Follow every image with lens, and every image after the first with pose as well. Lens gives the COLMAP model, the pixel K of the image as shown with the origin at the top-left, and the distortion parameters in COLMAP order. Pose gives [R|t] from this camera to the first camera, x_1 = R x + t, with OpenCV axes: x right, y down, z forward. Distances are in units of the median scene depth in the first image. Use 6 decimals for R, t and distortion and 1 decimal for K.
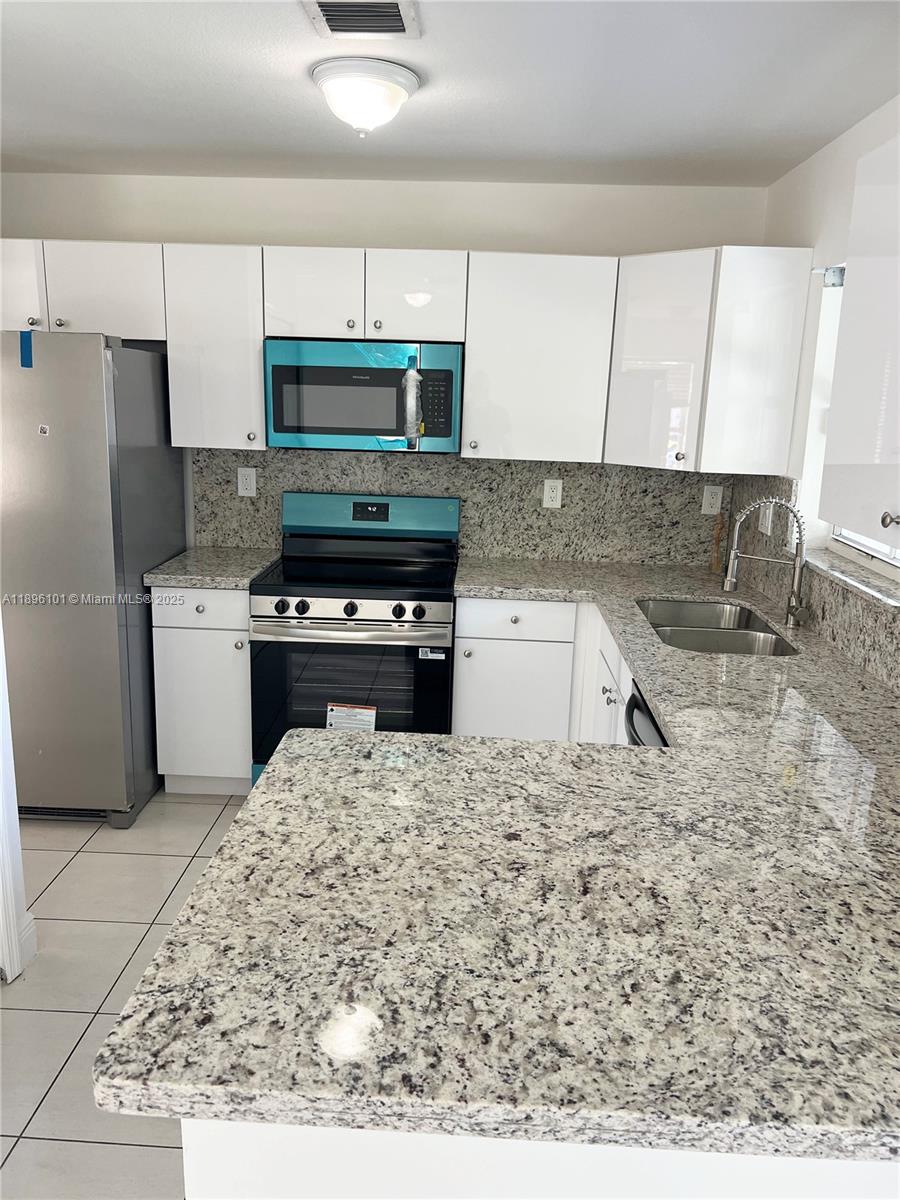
lens RADIAL K [[888.1, 0, 453.1], [0, 888.1, 597.3], [0, 0, 1]] dist [0.124705, -0.317048]
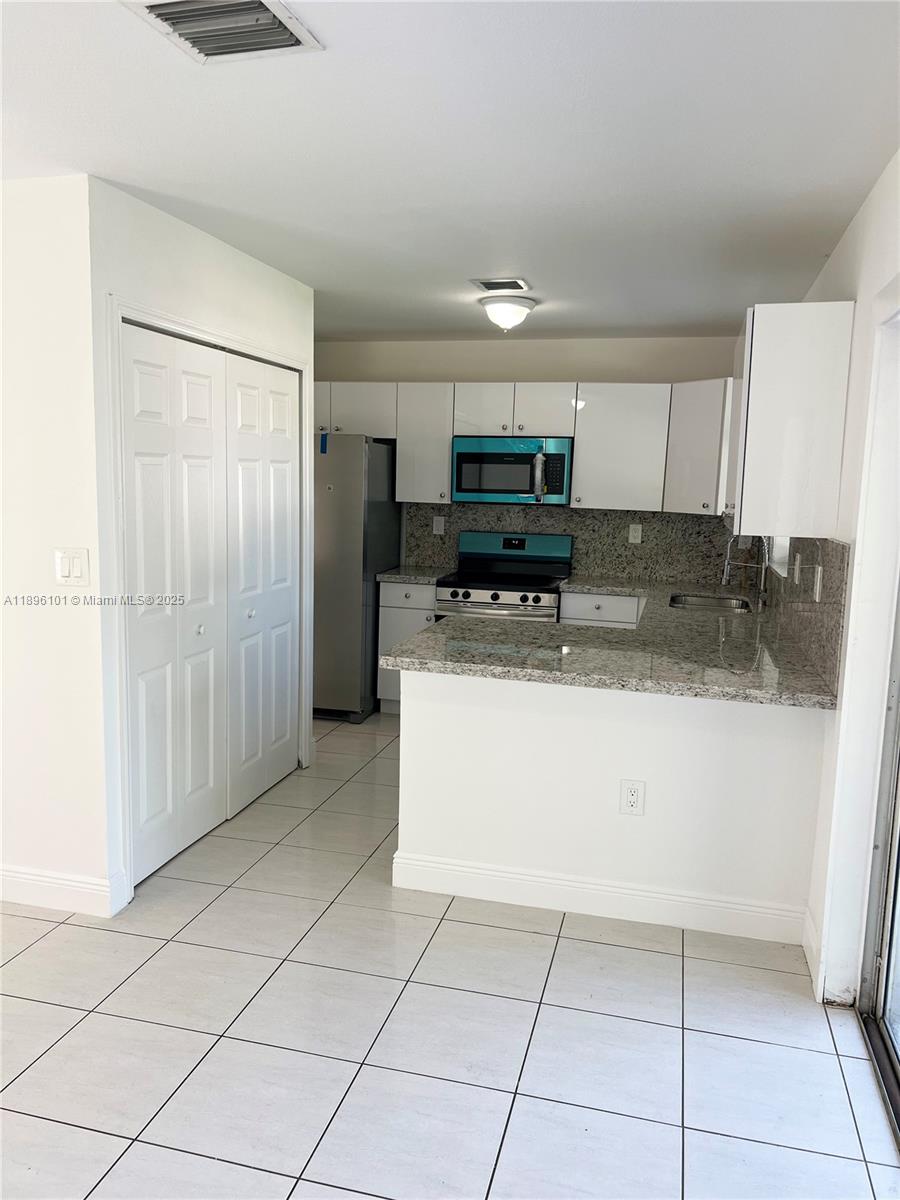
lens RADIAL K [[888.1, 0, 453.1], [0, 888.1, 597.3], [0, 0, 1]] dist [0.124705, -0.317048]
pose [[0.977143, 0.026409, -0.210935, 0.146711], [-0.047593, 0.994243, -0.095997, 0.166647], [0.207186, 0.103842, 0.972775, -0.578449]]
